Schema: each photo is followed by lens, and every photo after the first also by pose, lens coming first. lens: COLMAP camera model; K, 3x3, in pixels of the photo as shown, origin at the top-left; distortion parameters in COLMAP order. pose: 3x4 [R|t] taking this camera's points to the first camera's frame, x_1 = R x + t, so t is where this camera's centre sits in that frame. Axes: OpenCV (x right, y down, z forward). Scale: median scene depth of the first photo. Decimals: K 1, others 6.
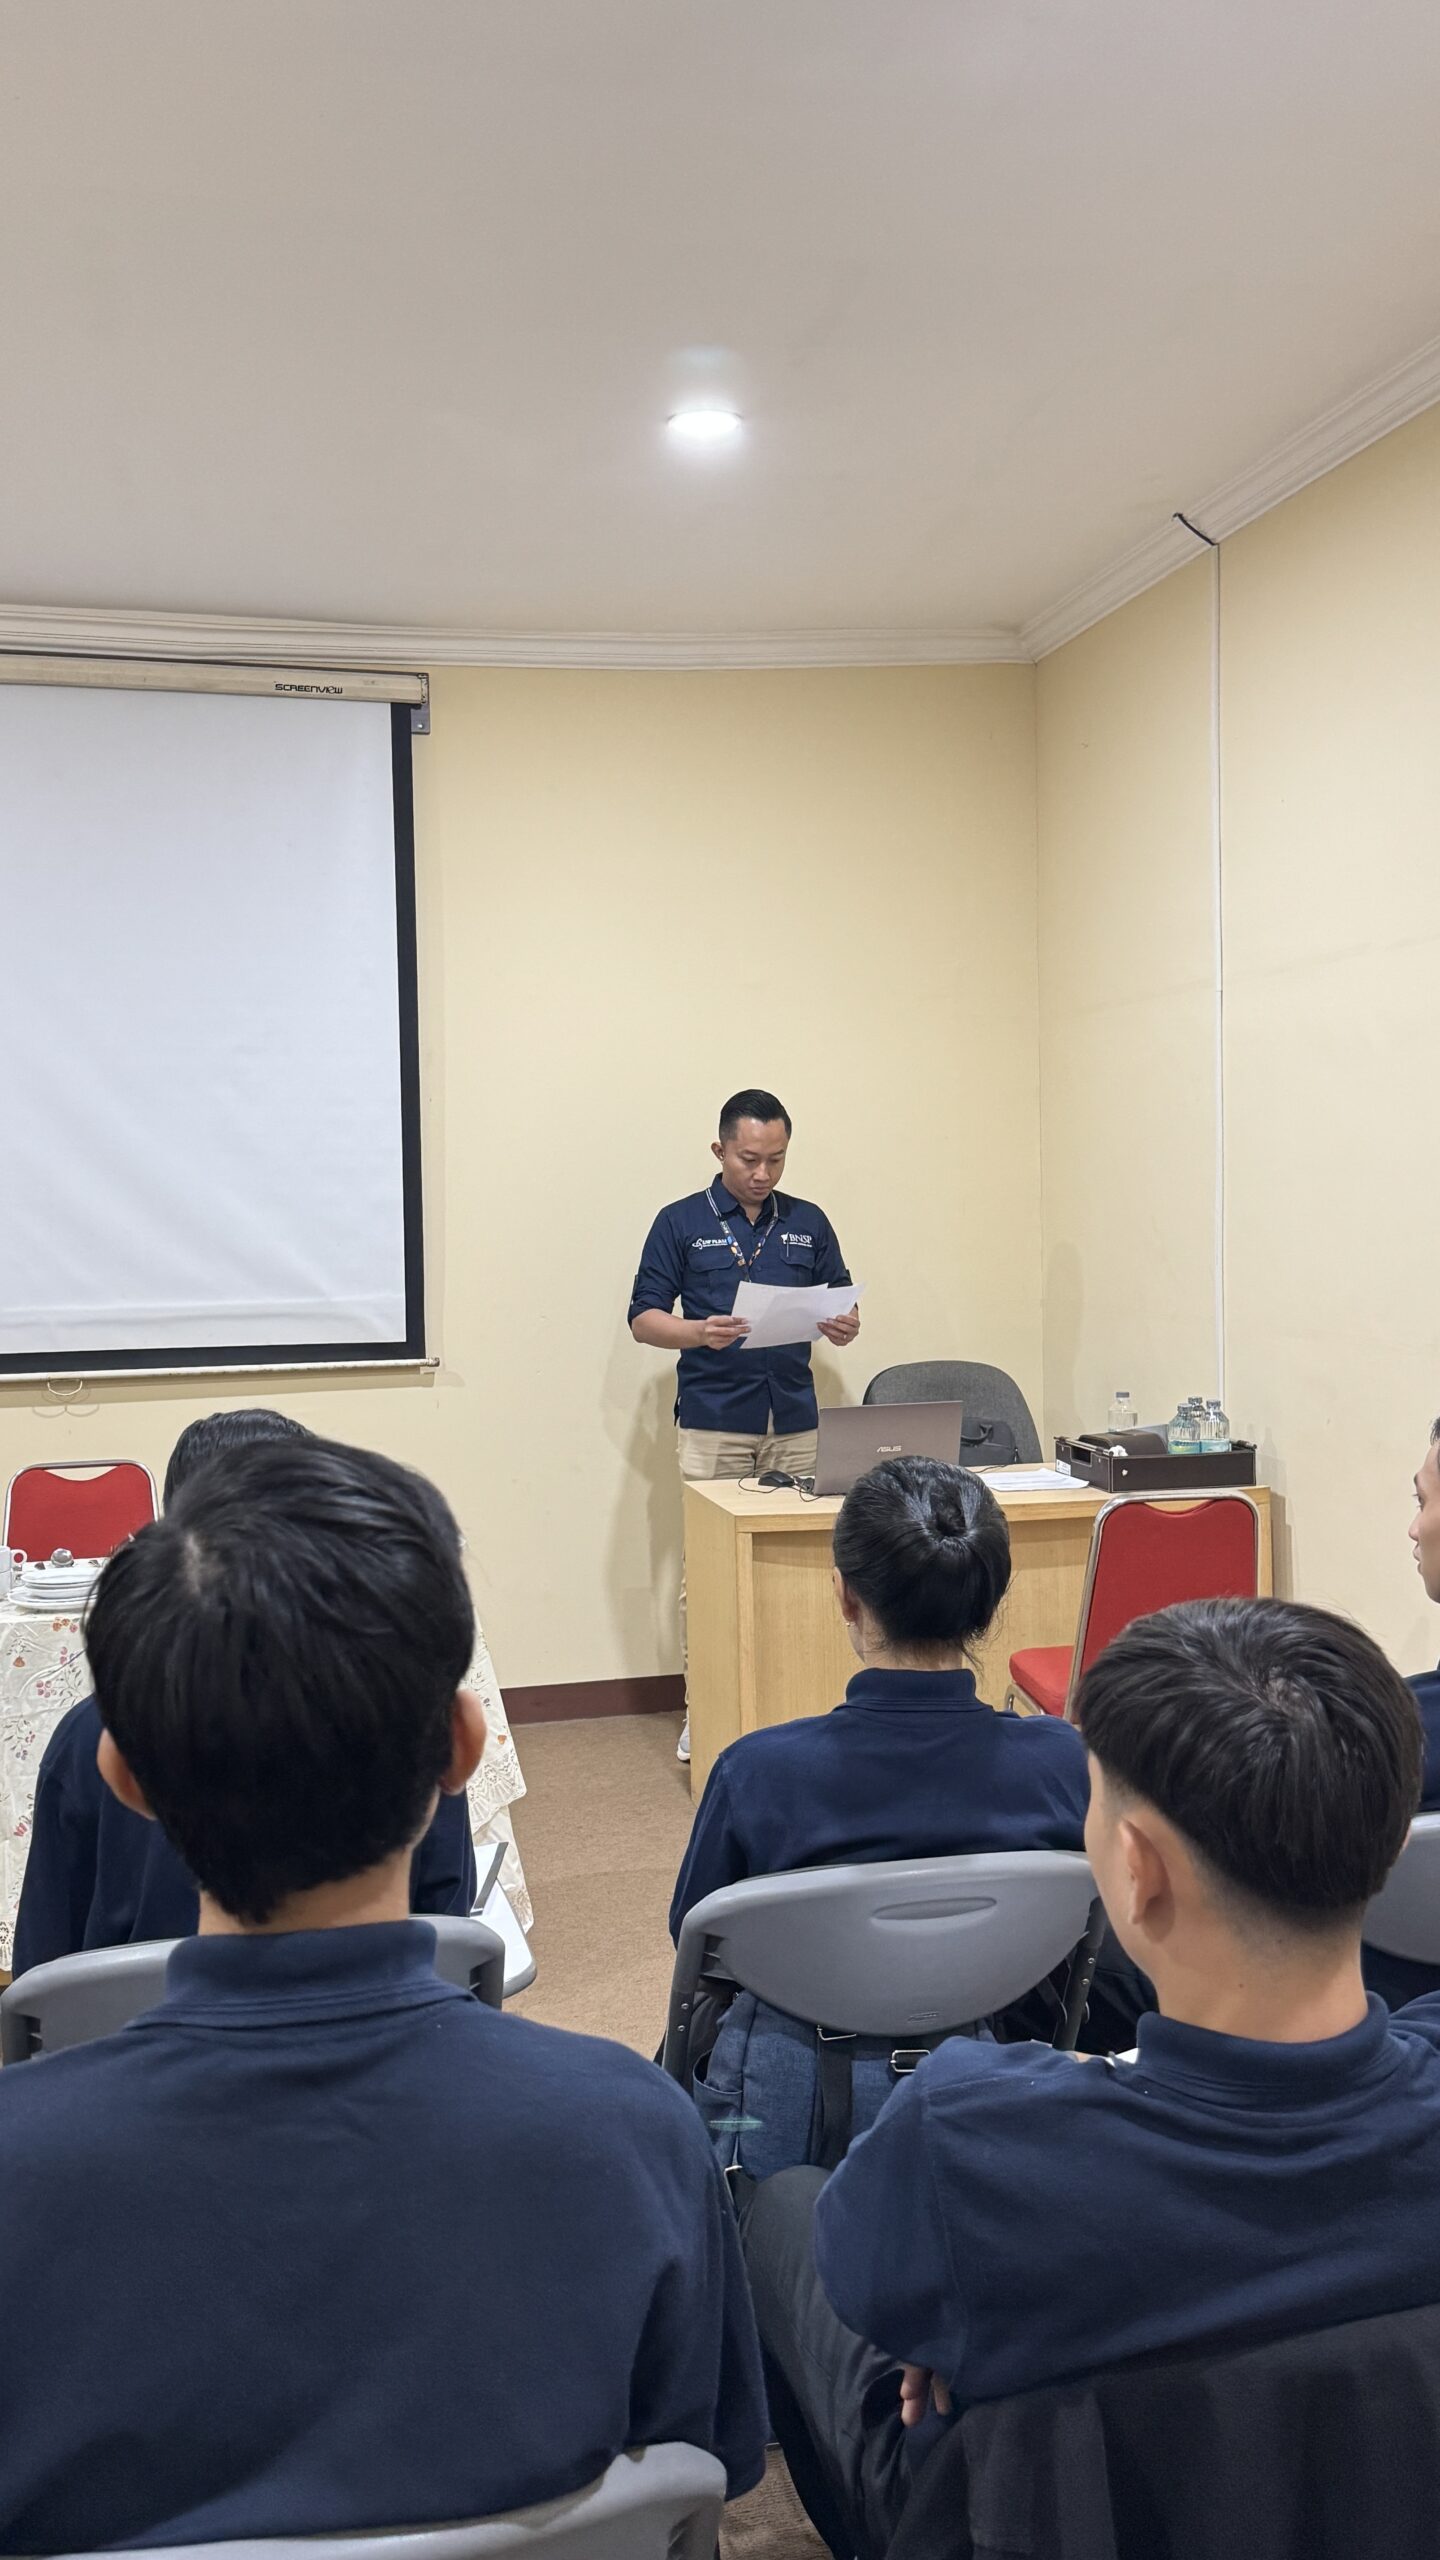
lens RADIAL K [[2099.8, 0, 720.0], [0, 2099.8, 1280.0], [0, 0, 1]] dist [0.065902, -0.000373]
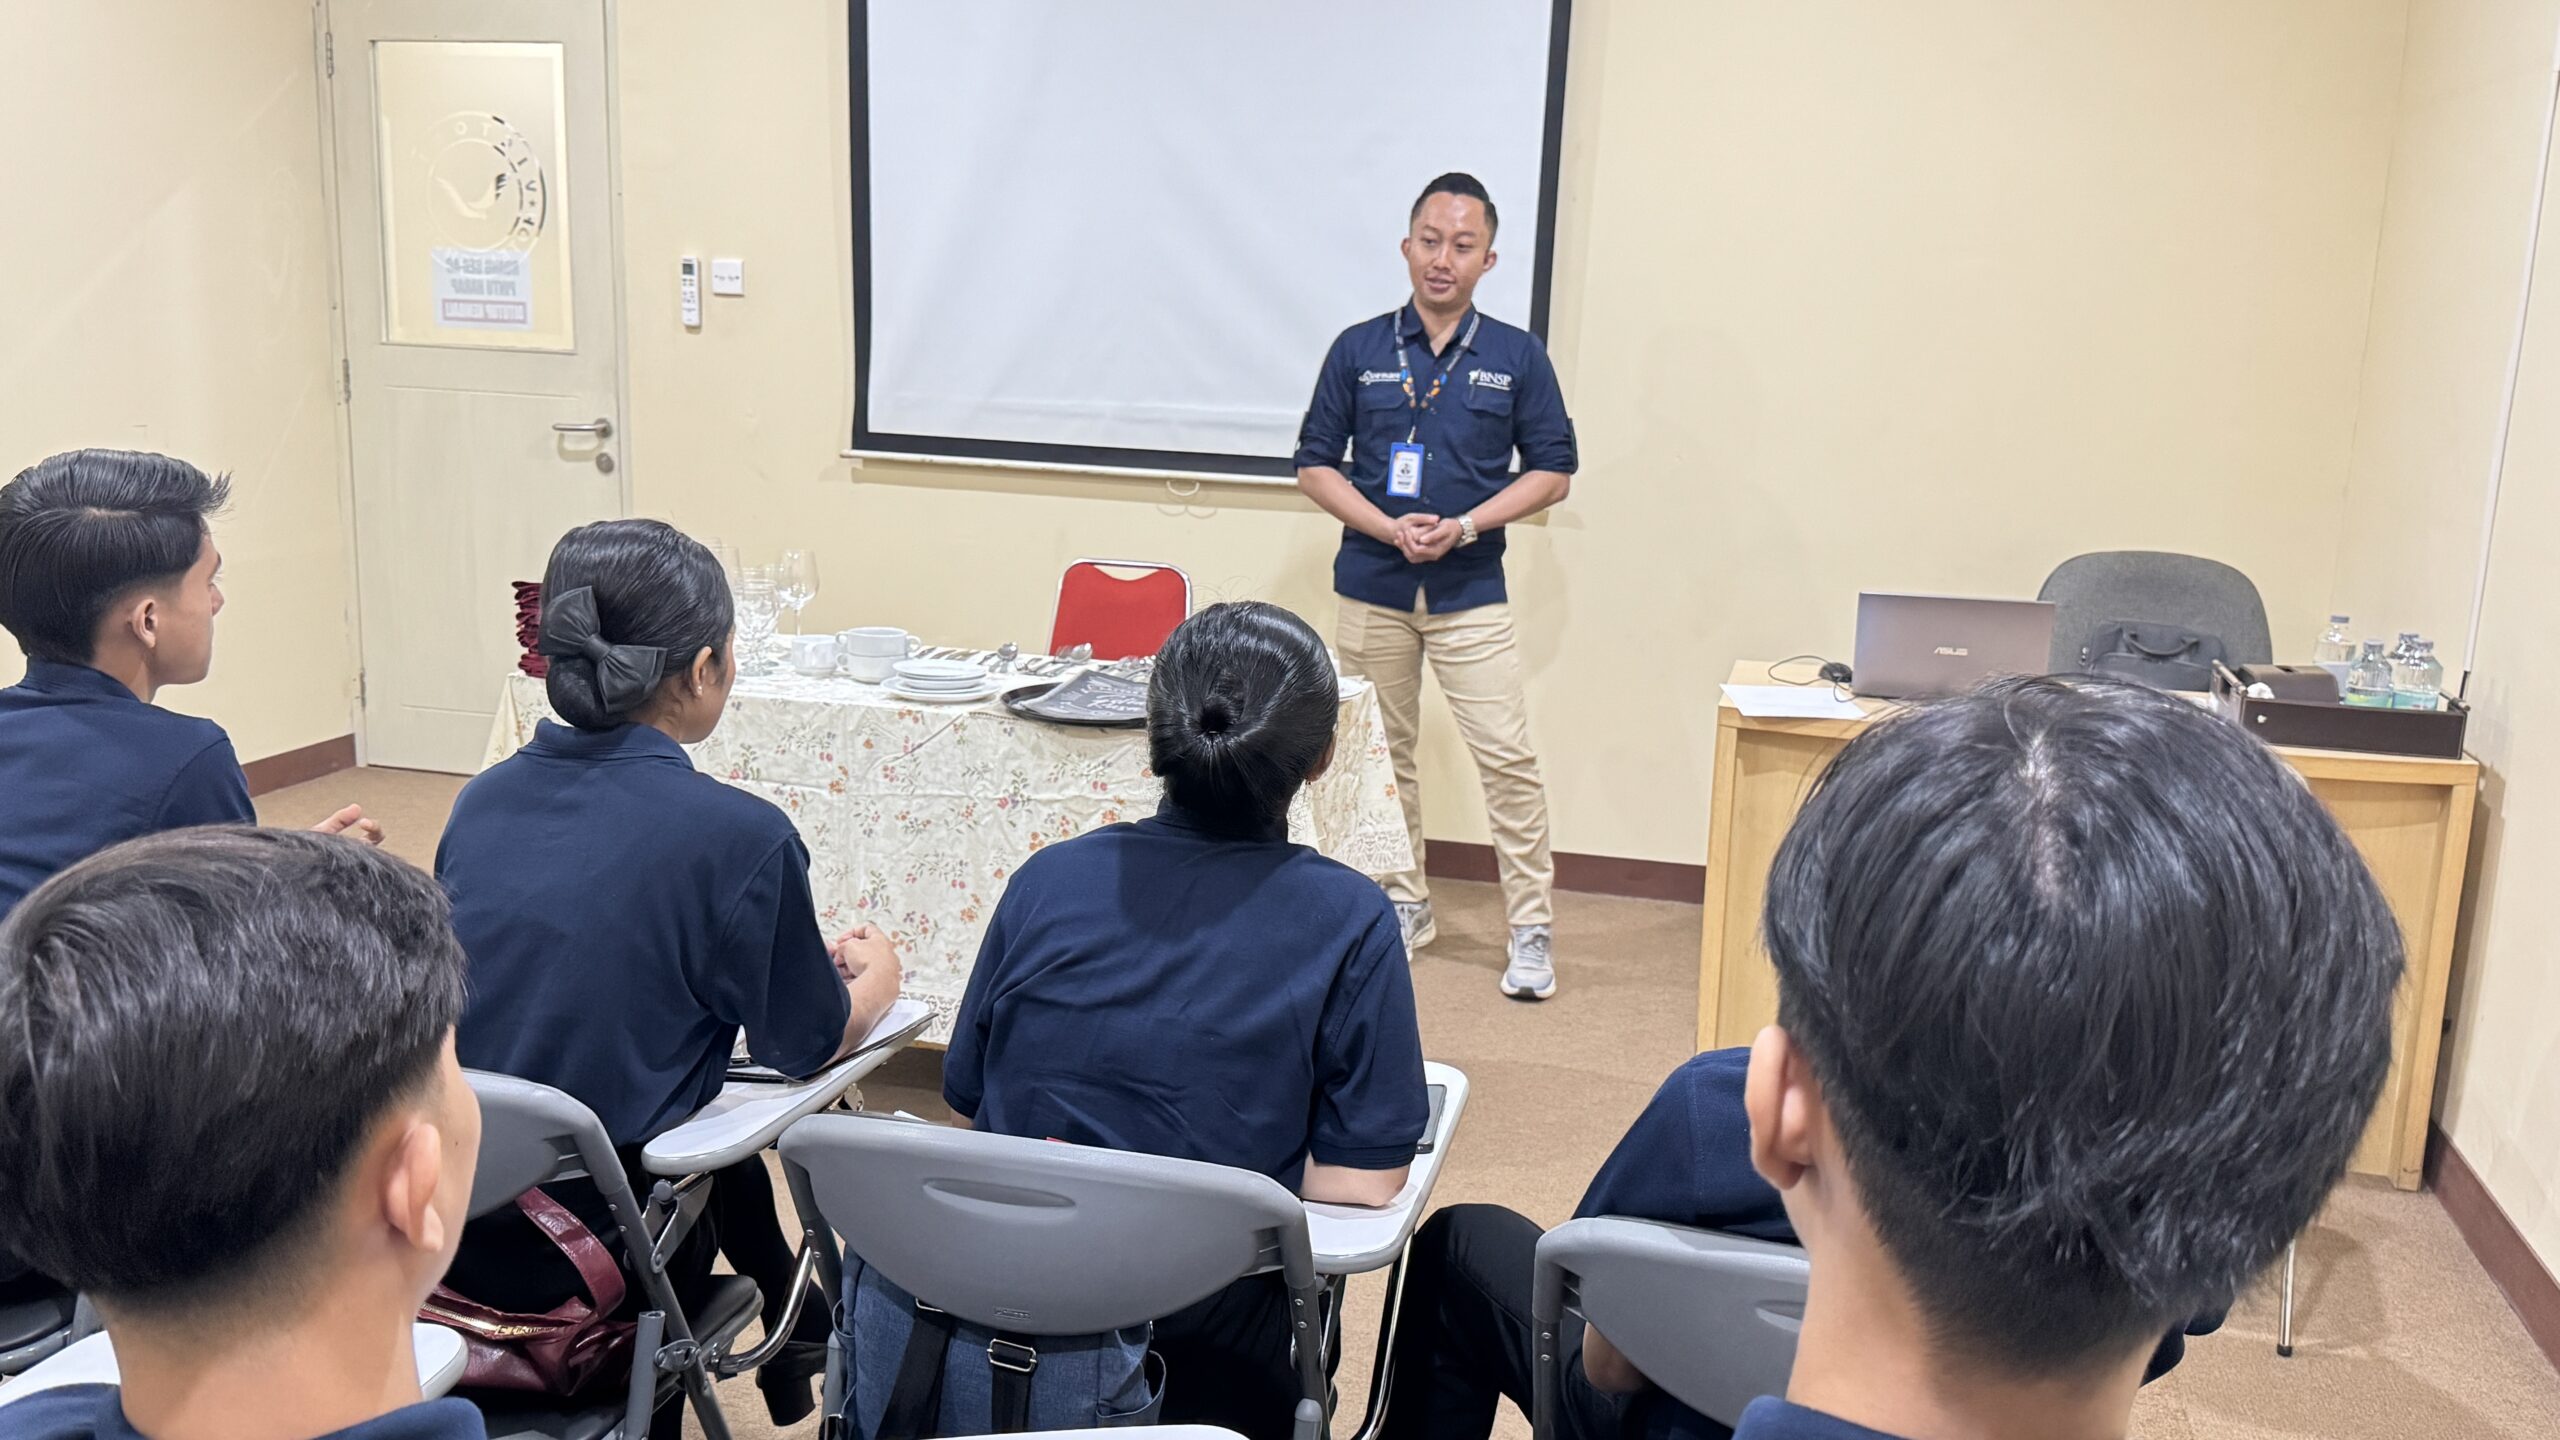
lens RADIAL K [[2099.8, 0, 1280.0], [0, 2099.8, 720.0], [0, 0, 1]] dist [0.065902, -0.000373]
pose [[0.879114, 0.141872, -0.455007, 0.311282], [-0.071831, 0.983204, 0.167780, -0.017974], [0.471168, -0.114814, 0.874539, 0.198005]]
